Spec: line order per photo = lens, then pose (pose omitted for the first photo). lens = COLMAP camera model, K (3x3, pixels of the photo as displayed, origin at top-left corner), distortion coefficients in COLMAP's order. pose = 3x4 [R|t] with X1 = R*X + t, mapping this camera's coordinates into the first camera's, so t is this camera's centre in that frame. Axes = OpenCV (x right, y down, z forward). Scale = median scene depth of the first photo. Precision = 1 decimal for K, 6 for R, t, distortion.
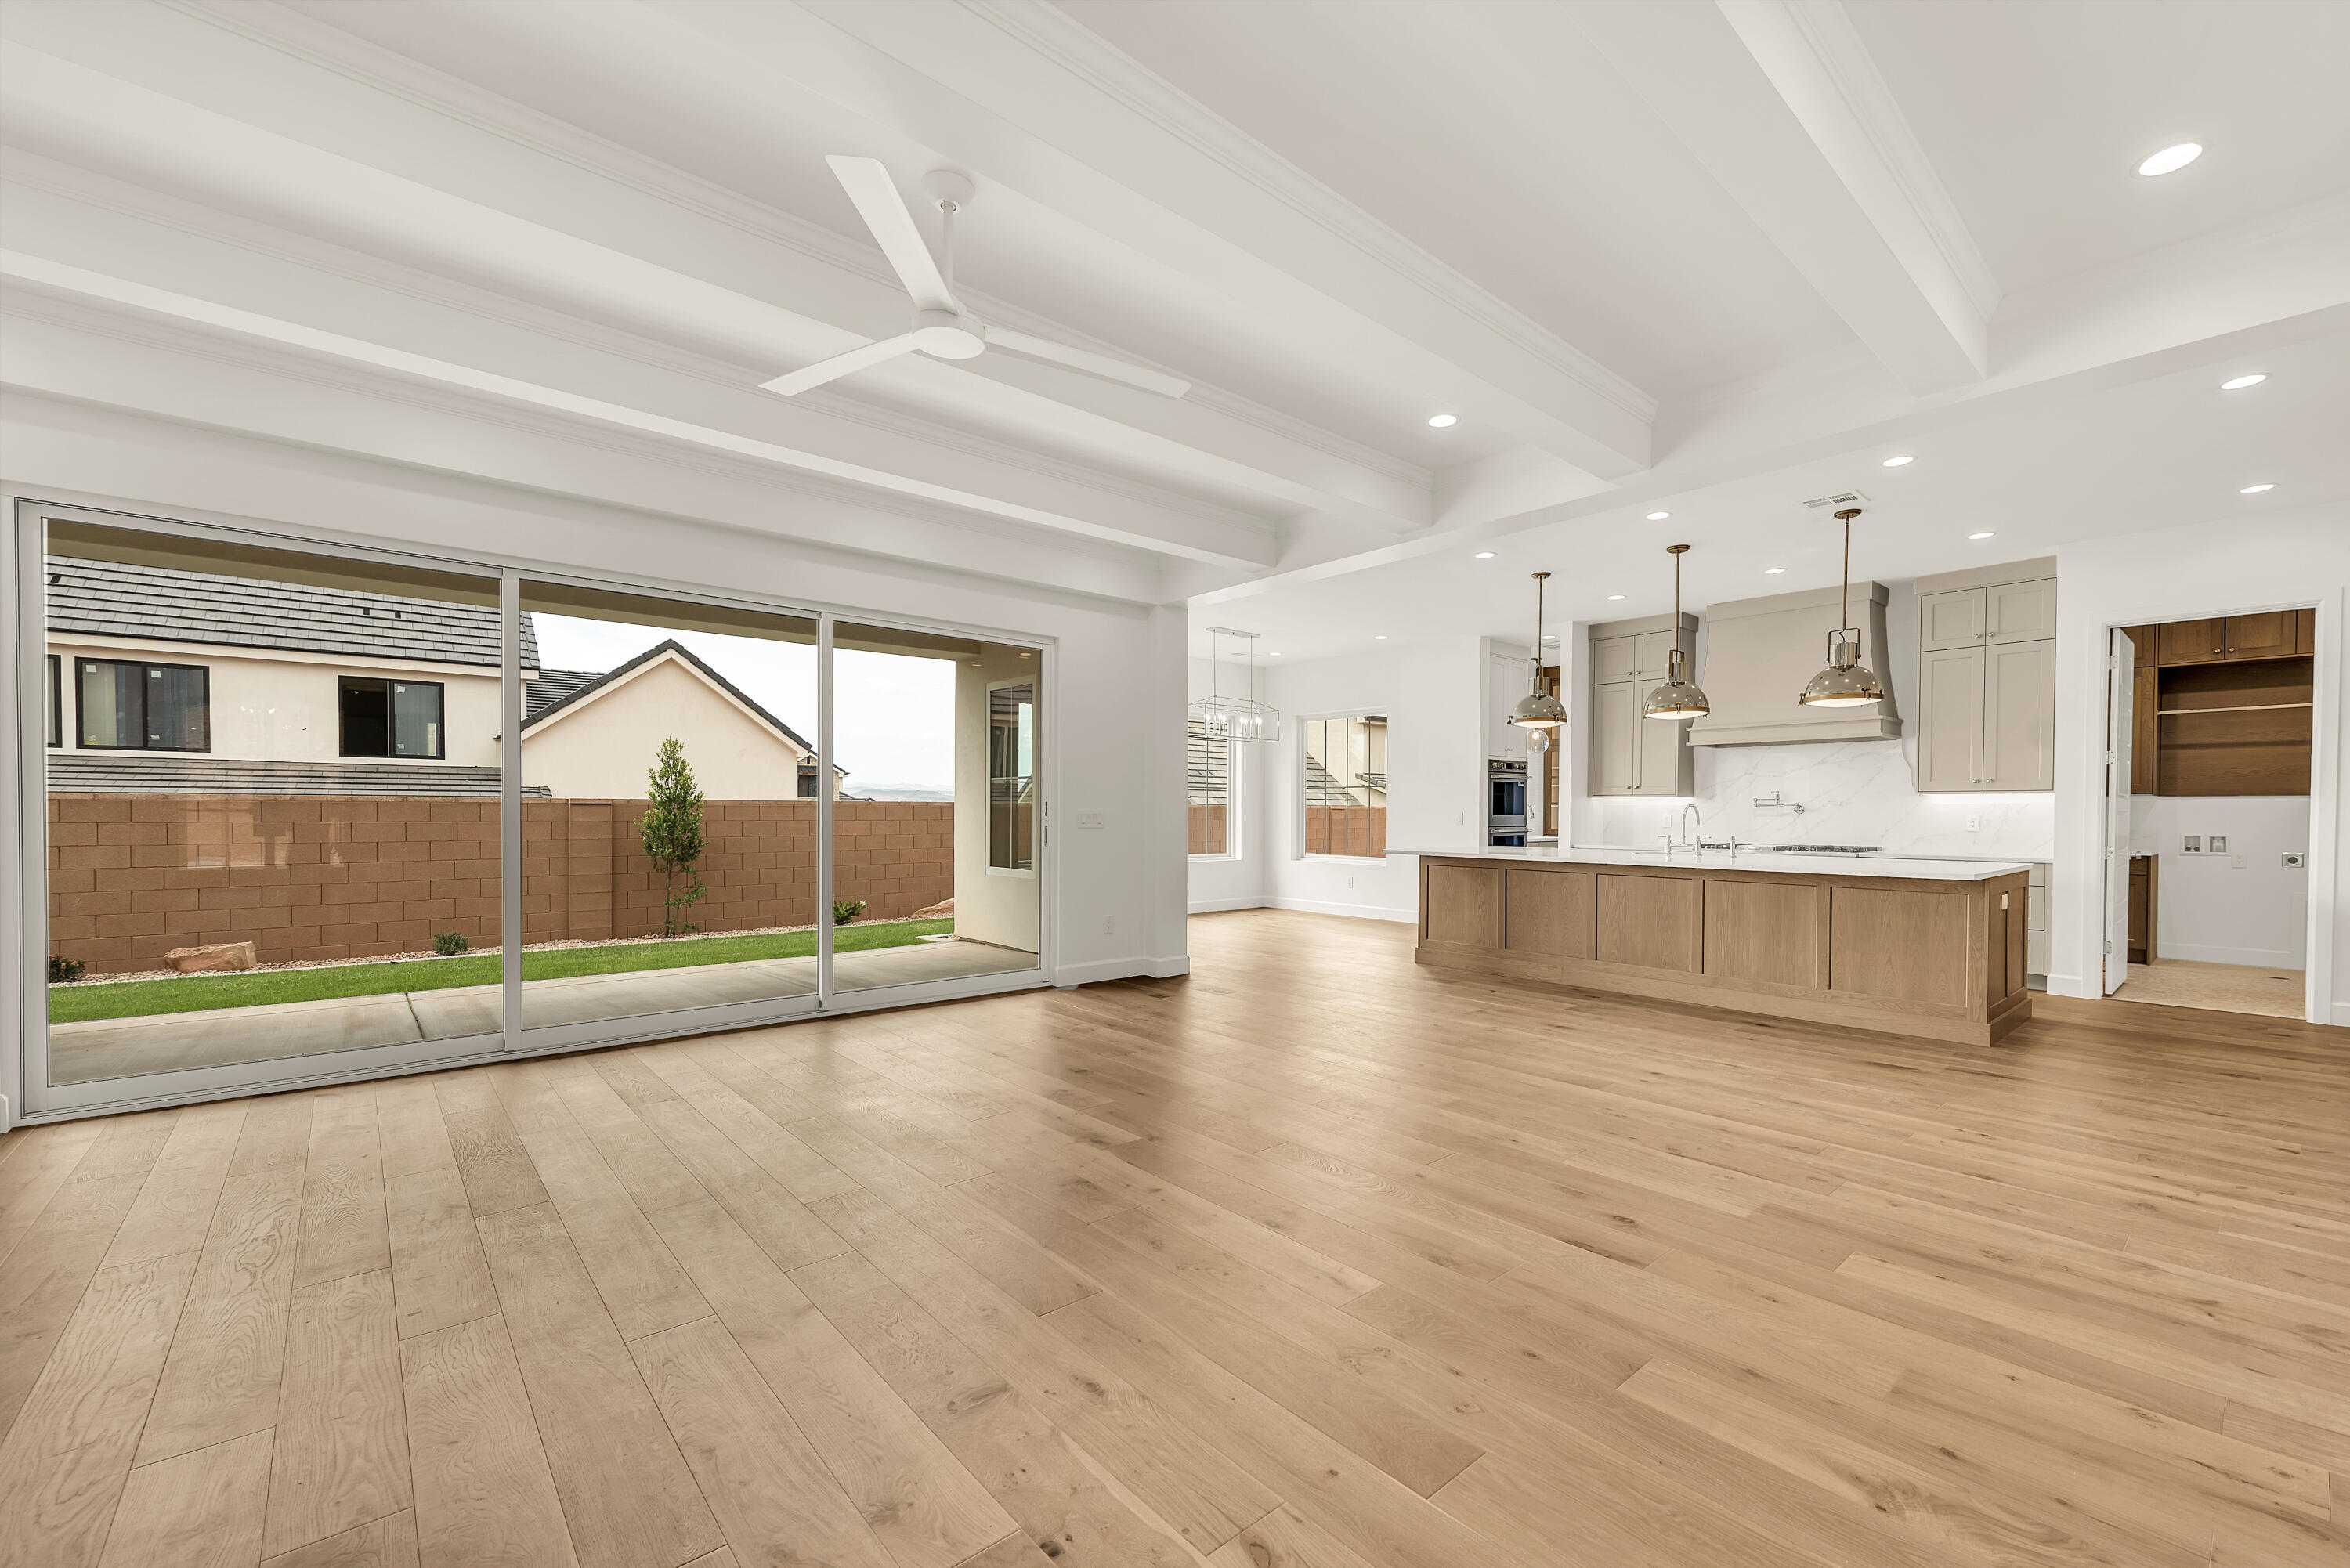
lens RADIAL K [[963.1, 0, 1228.9], [0, 963.1, 826.9], [0, 0, 1]] dist [0.010369, -0.000767]
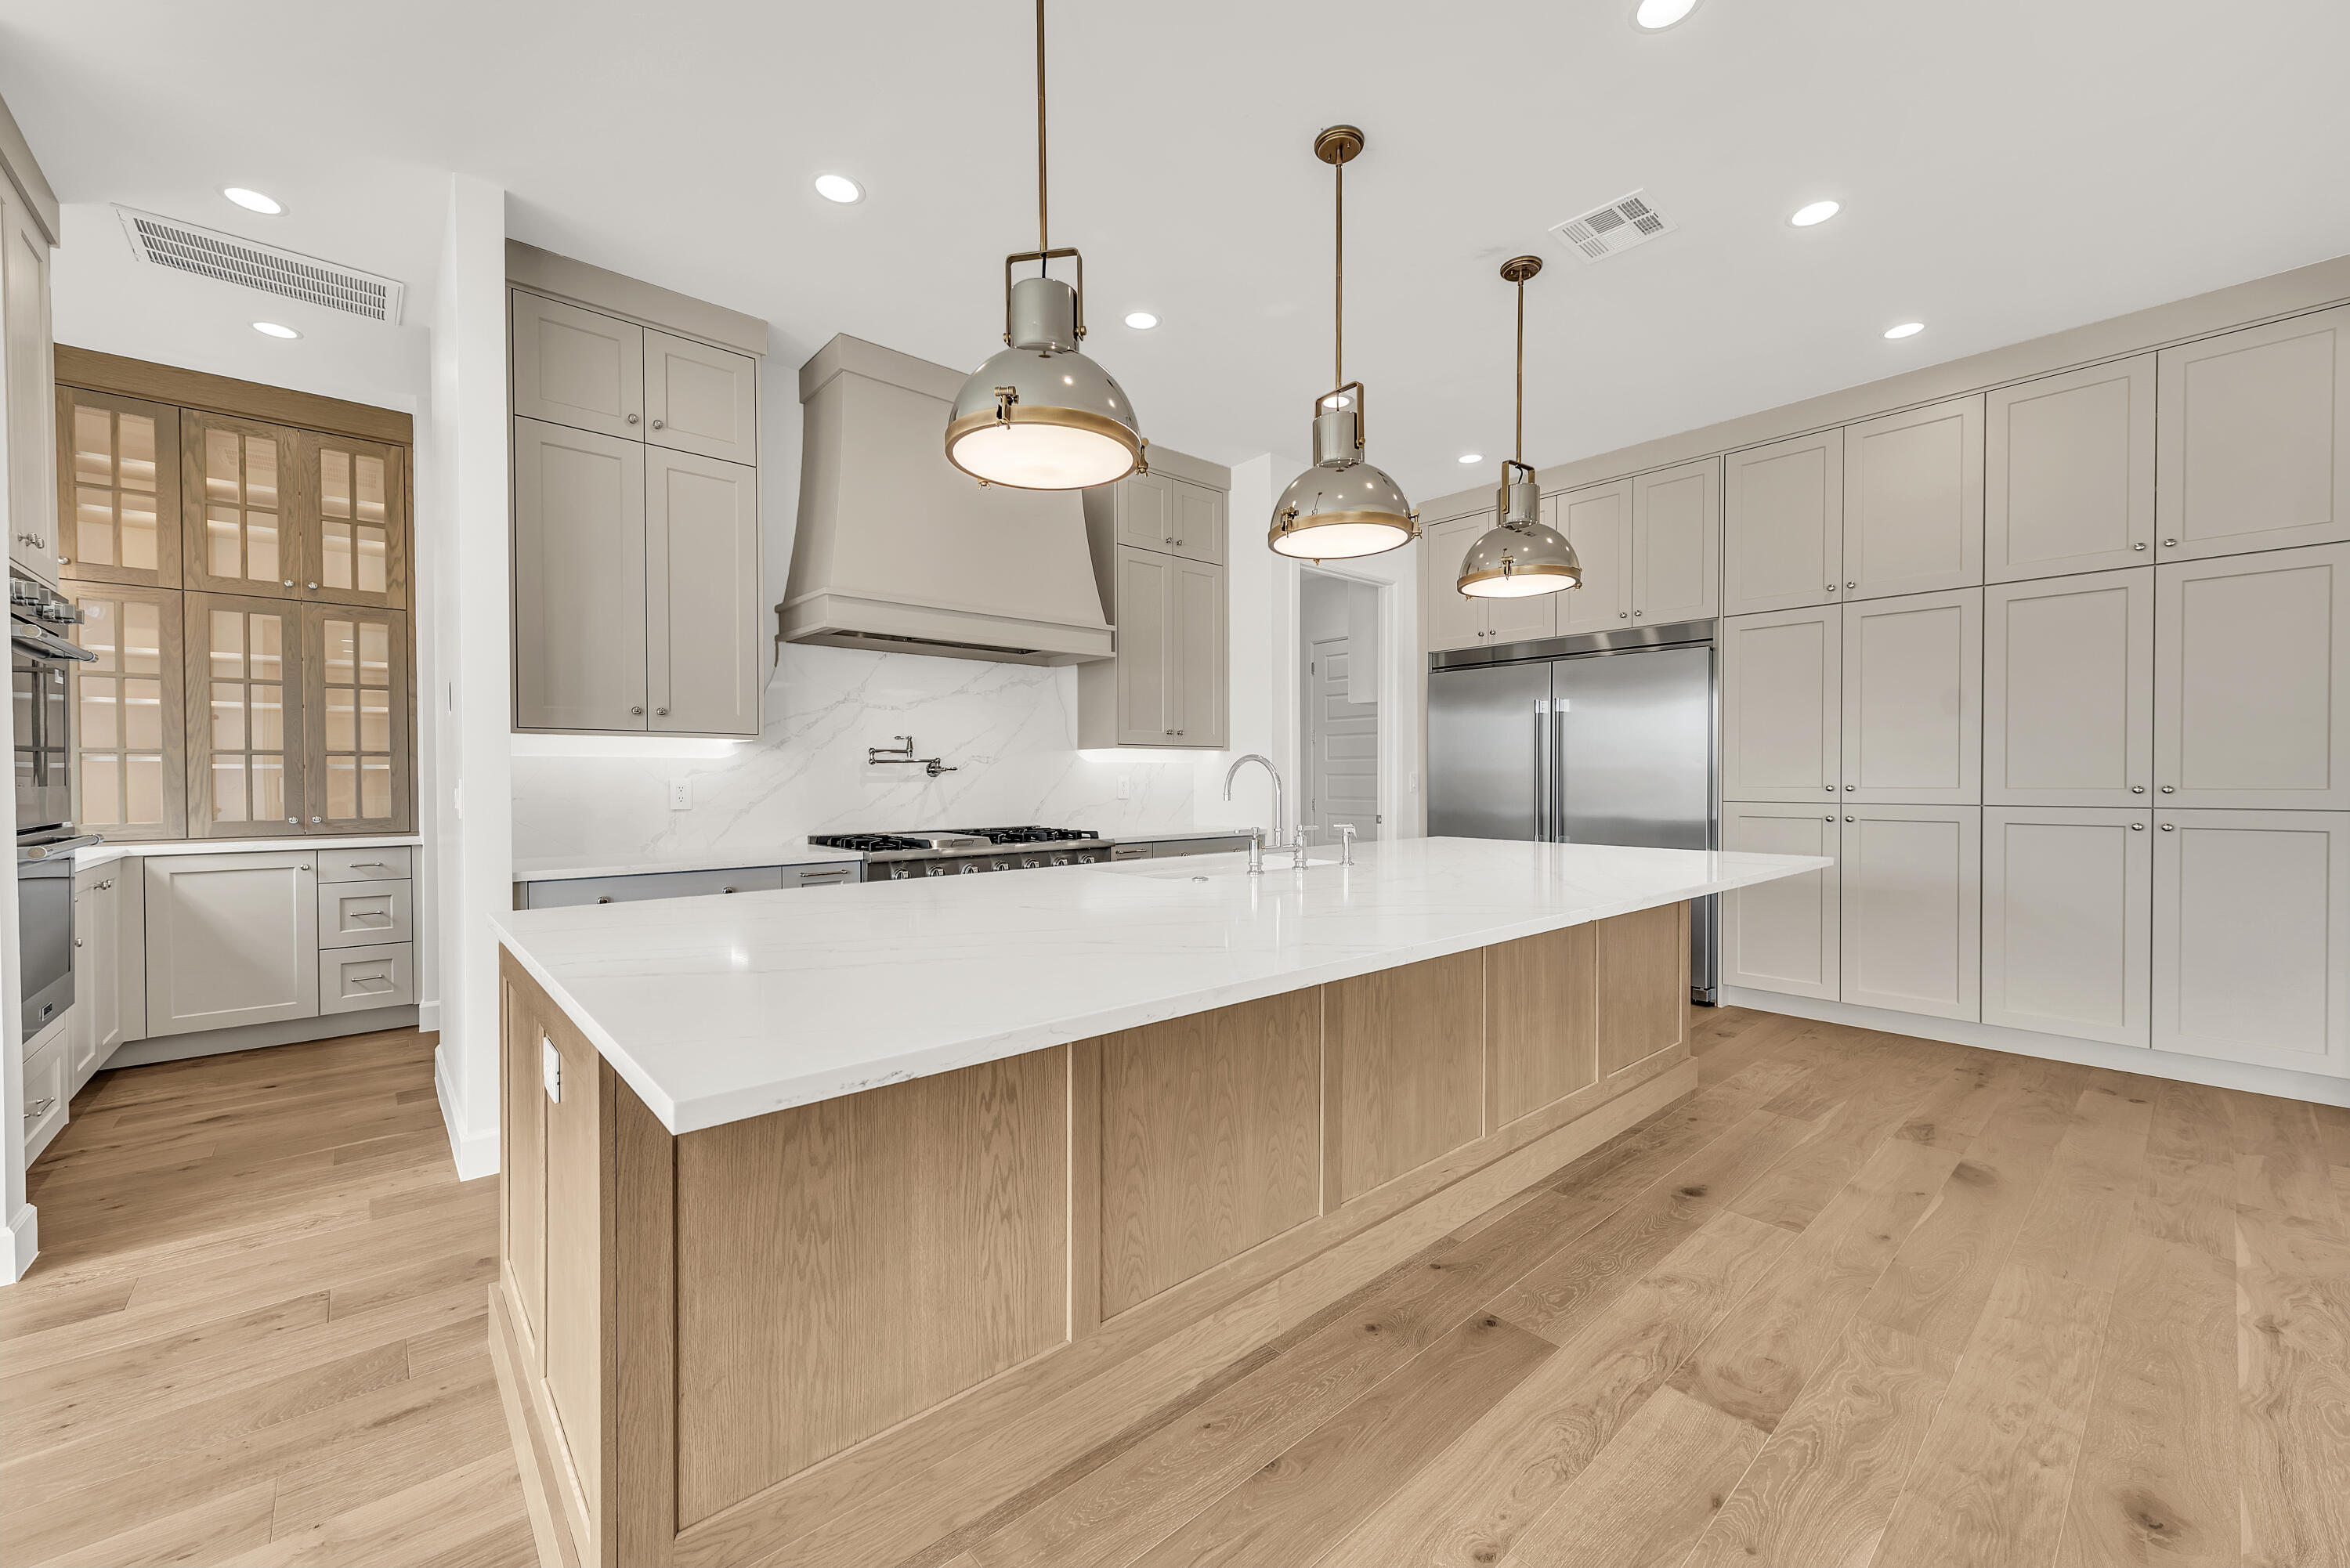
lens RADIAL K [[921.8, 0, 1176.3], [0, 921.8, 789.0], [0, 0, 1]] dist [0.007322, -0.000494]
pose [[0.008943, -0.016889, 0.999817, 0.043530], [0.017317, 0.999710, 0.016733, -0.012614], [-0.999810, 0.017164, 0.009233, 0.831097]]
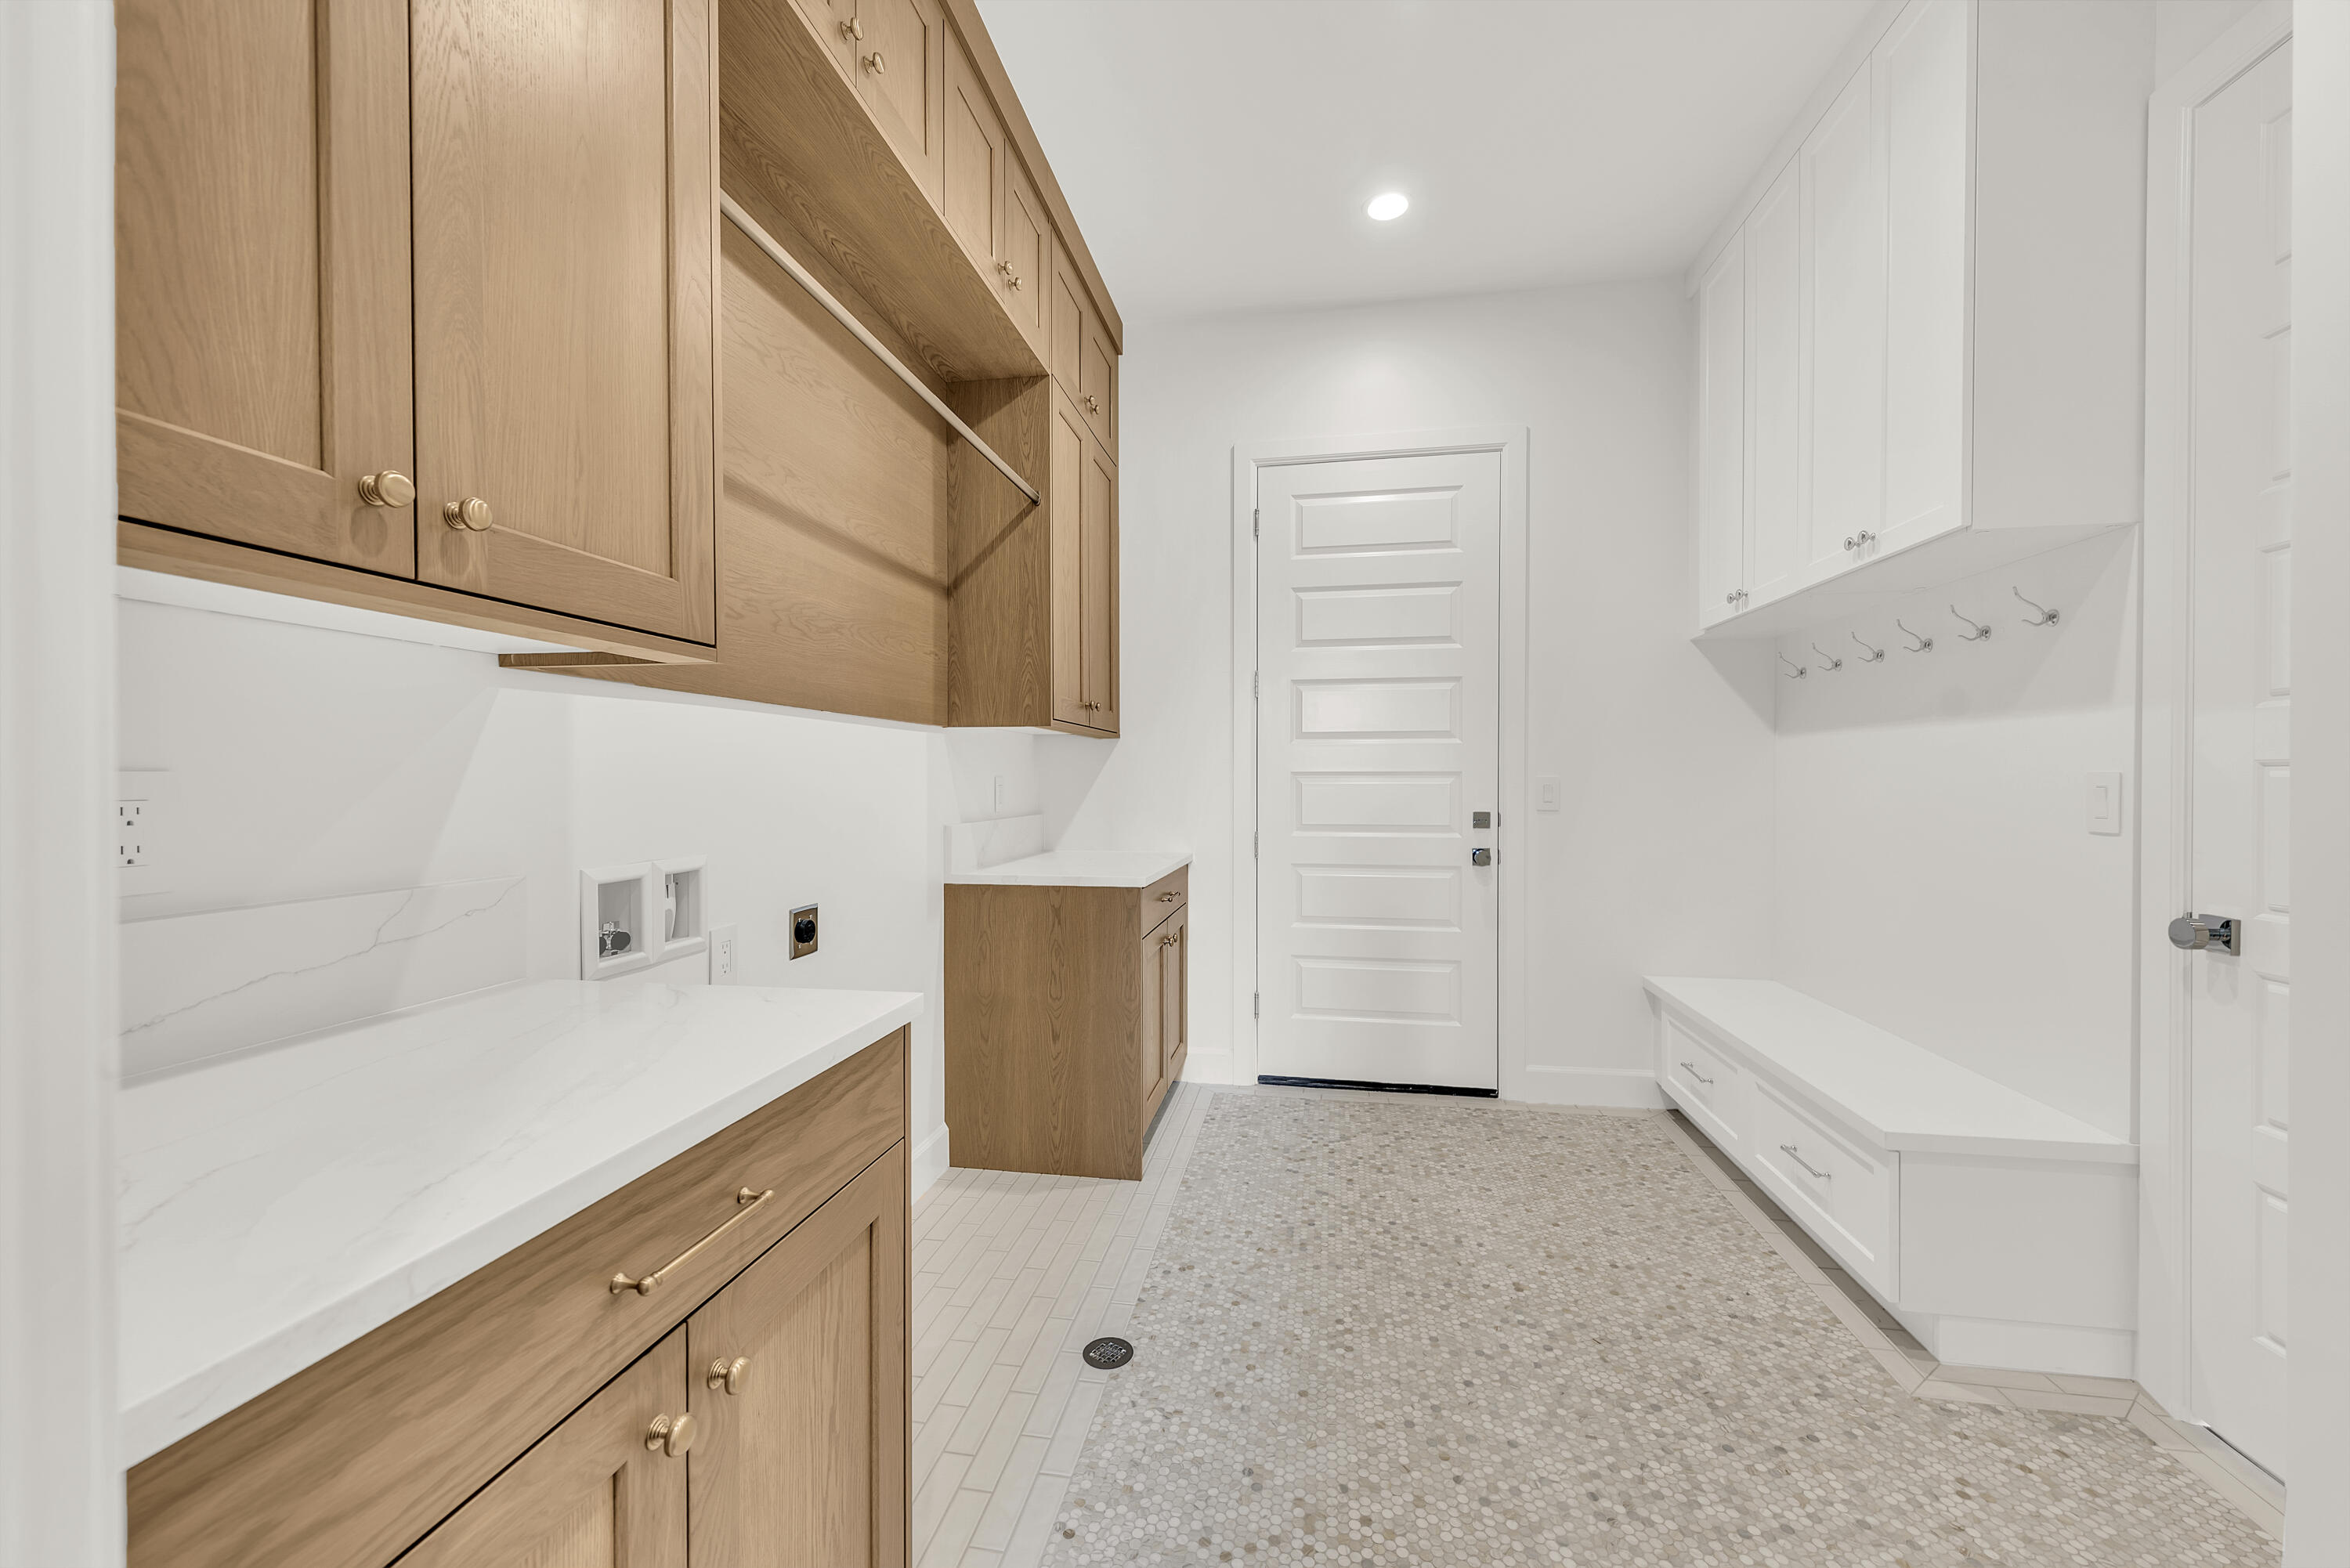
lens RADIAL K [[921.8, 0, 1176.3], [0, 921.8, 789.0], [0, 0, 1]] dist [0.007322, -0.000494]
pose [[-0.617850, -0.008113, 0.786254, 0.739579], [0.010082, 0.999783, 0.018238, -0.011165], [-0.786232, 0.019195, -0.617634, 0.989851]]
